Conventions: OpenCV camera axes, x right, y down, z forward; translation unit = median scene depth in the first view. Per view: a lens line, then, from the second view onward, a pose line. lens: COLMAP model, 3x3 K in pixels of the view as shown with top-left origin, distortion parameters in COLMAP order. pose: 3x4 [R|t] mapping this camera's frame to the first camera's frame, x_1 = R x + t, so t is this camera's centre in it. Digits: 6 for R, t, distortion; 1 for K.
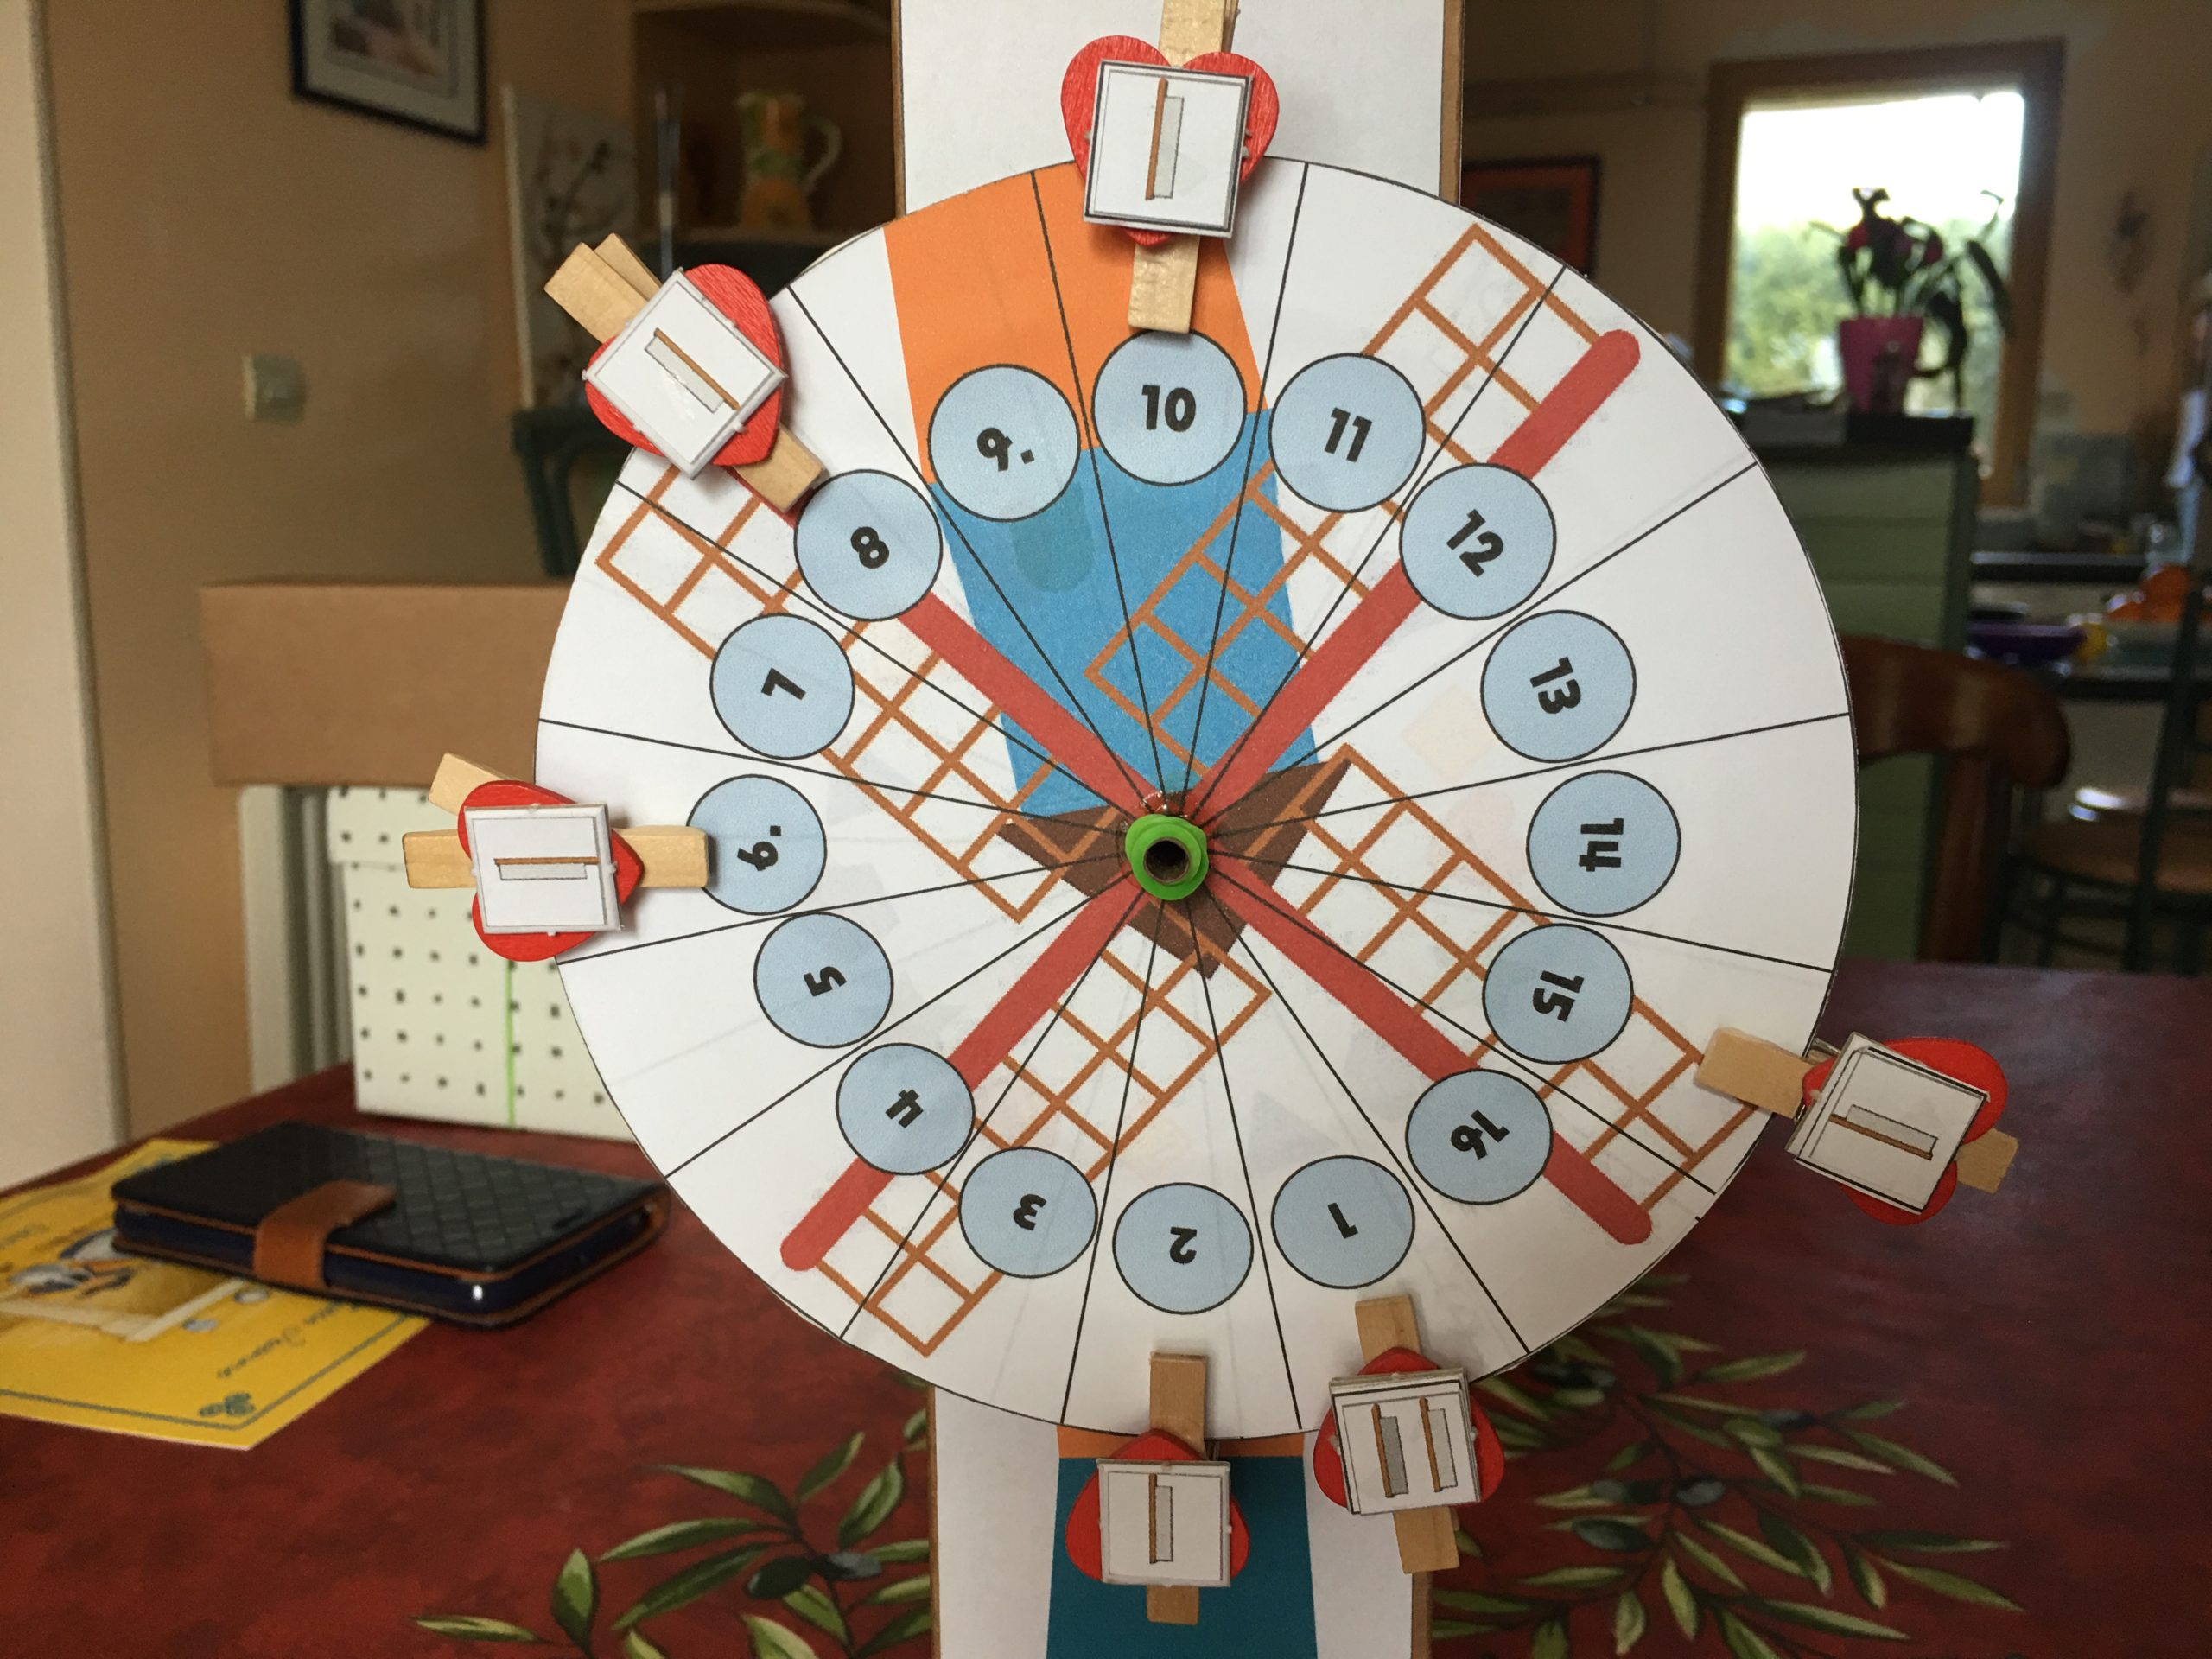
lens RADIAL K [[1914.5, 0, 1100.0], [0, 1914.5, 825.3], [0, 0, 1]] dist [0.063289, -0.100816]
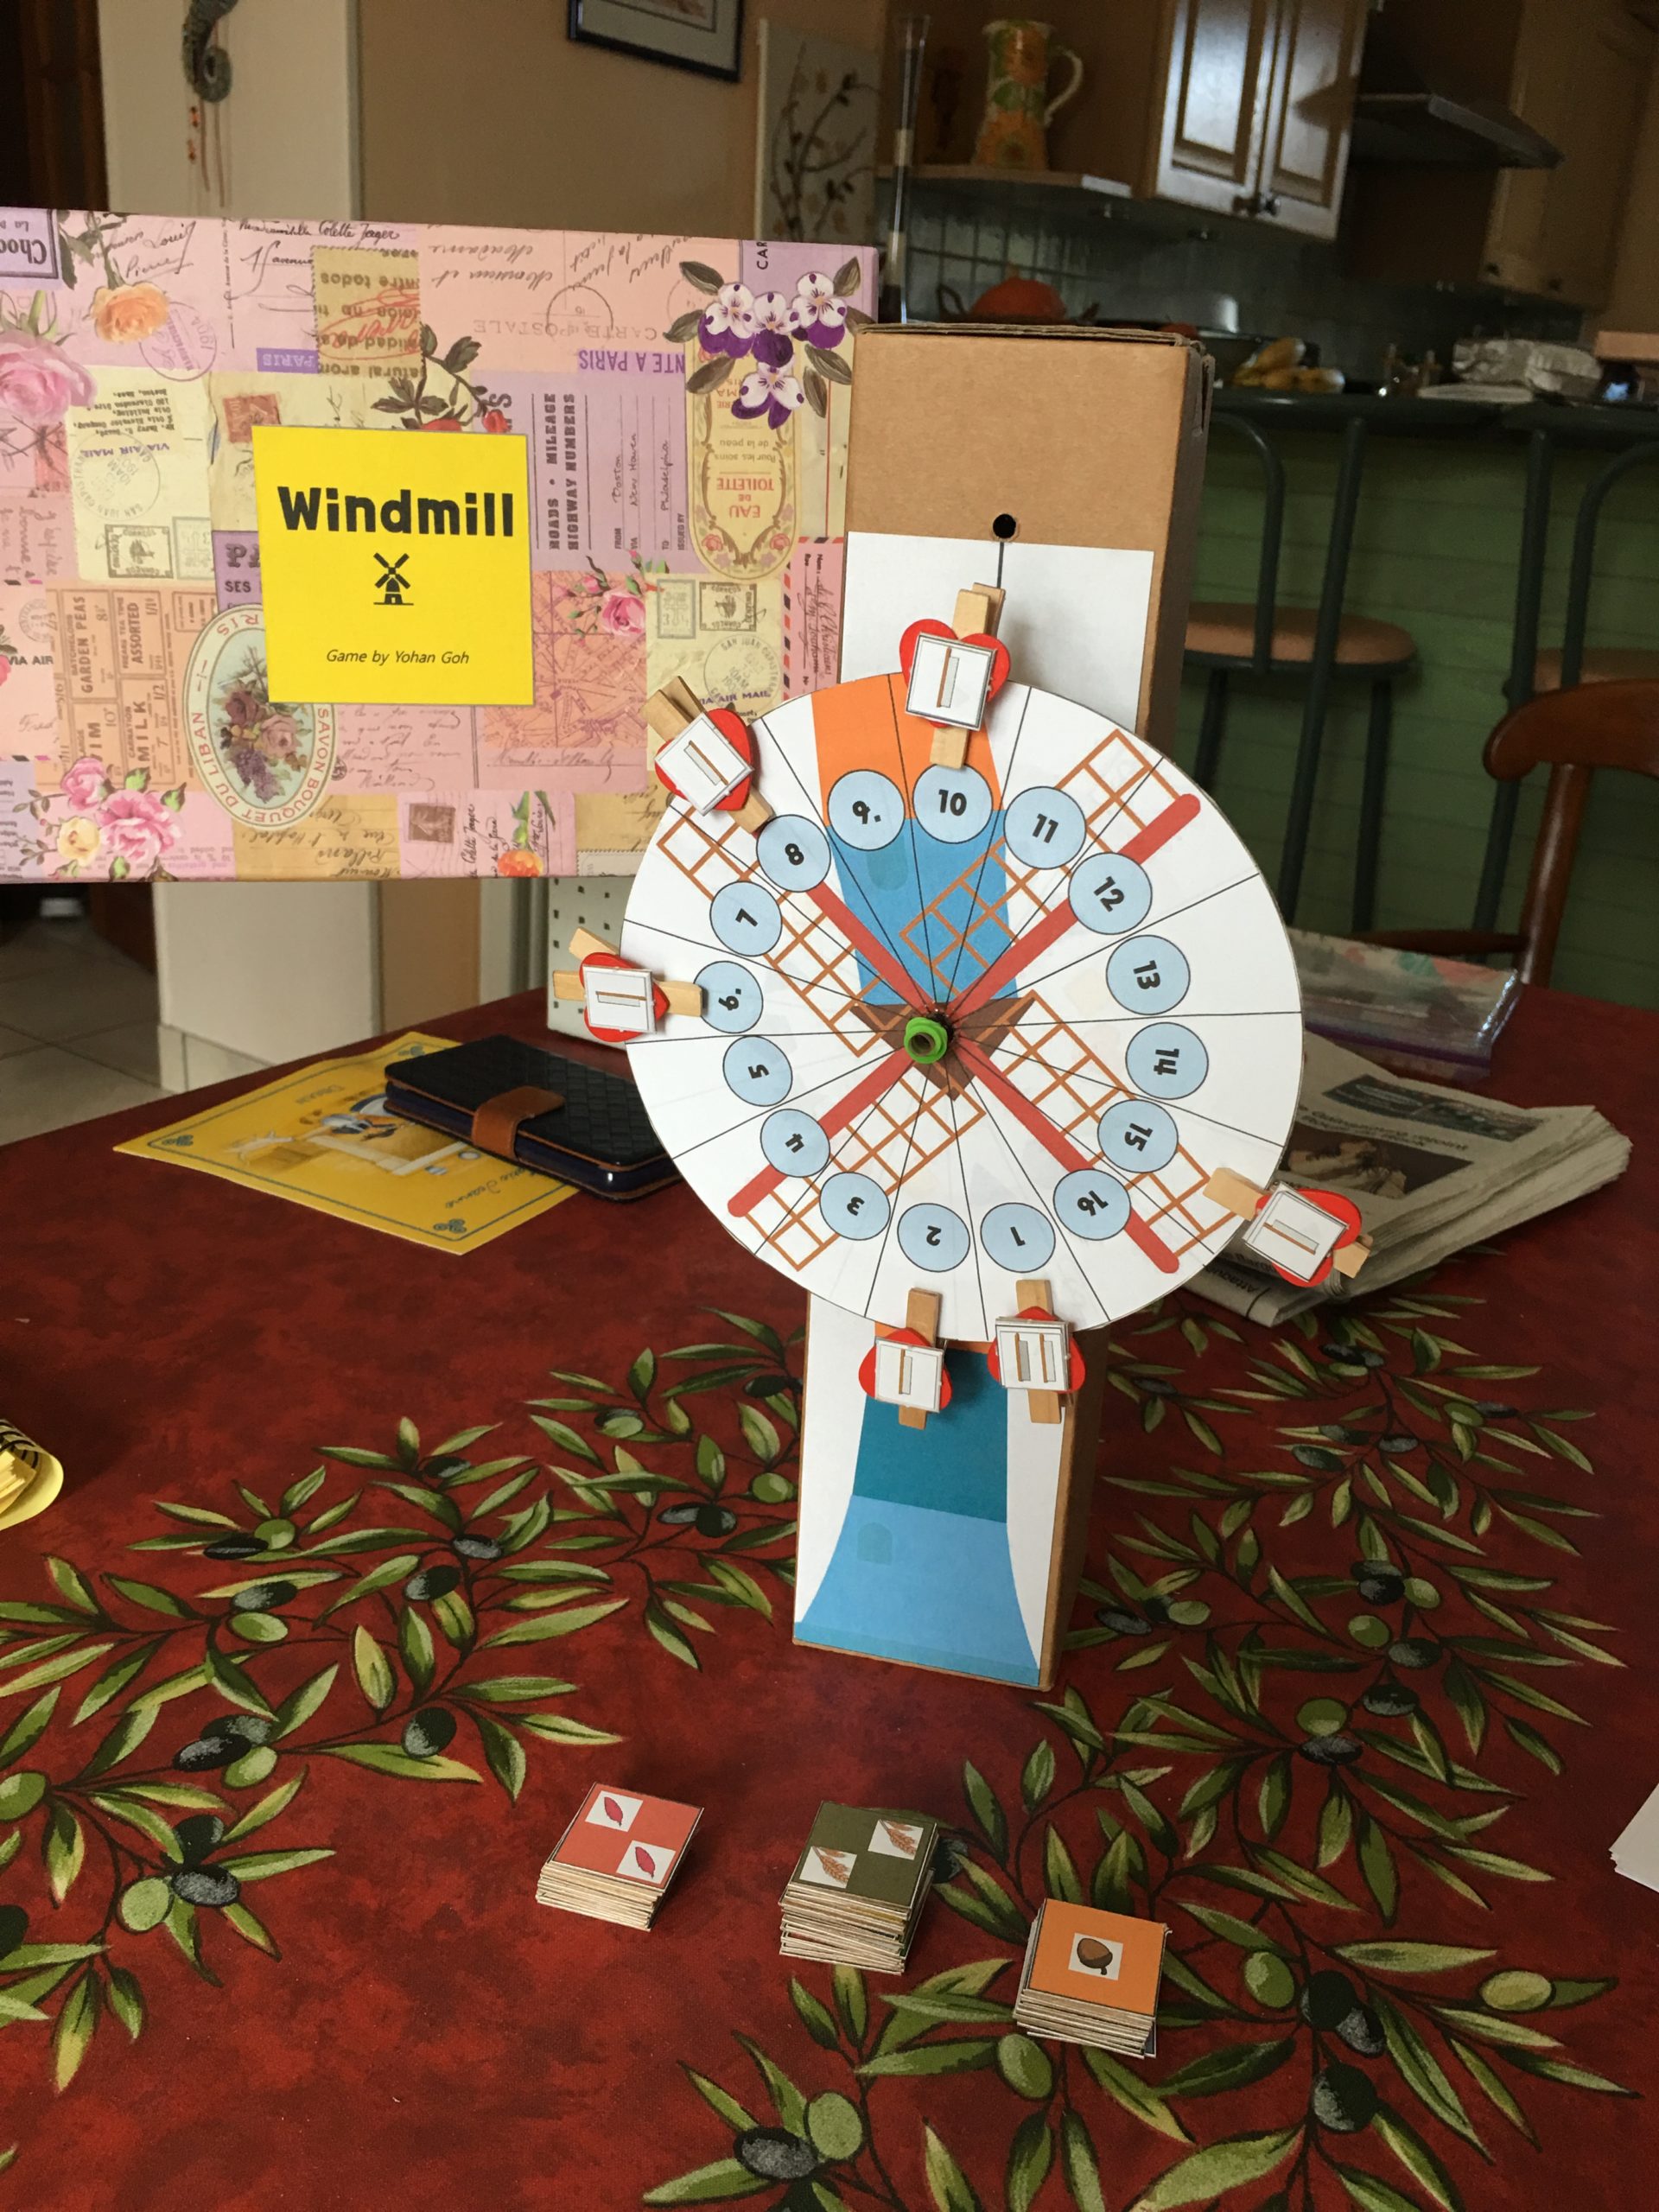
lens RADIAL K [[1914.5, 0, 838.6], [0, 1914.5, 1104.4], [0, 0, 1]] dist [0.063289, -0.100816]
pose [[0.966806, 0.139815, -0.213862, 0.341992], [-0.096958, 0.975150, 0.199202, -0.271942], [0.236399, -0.171854, 0.956338, -0.789703]]
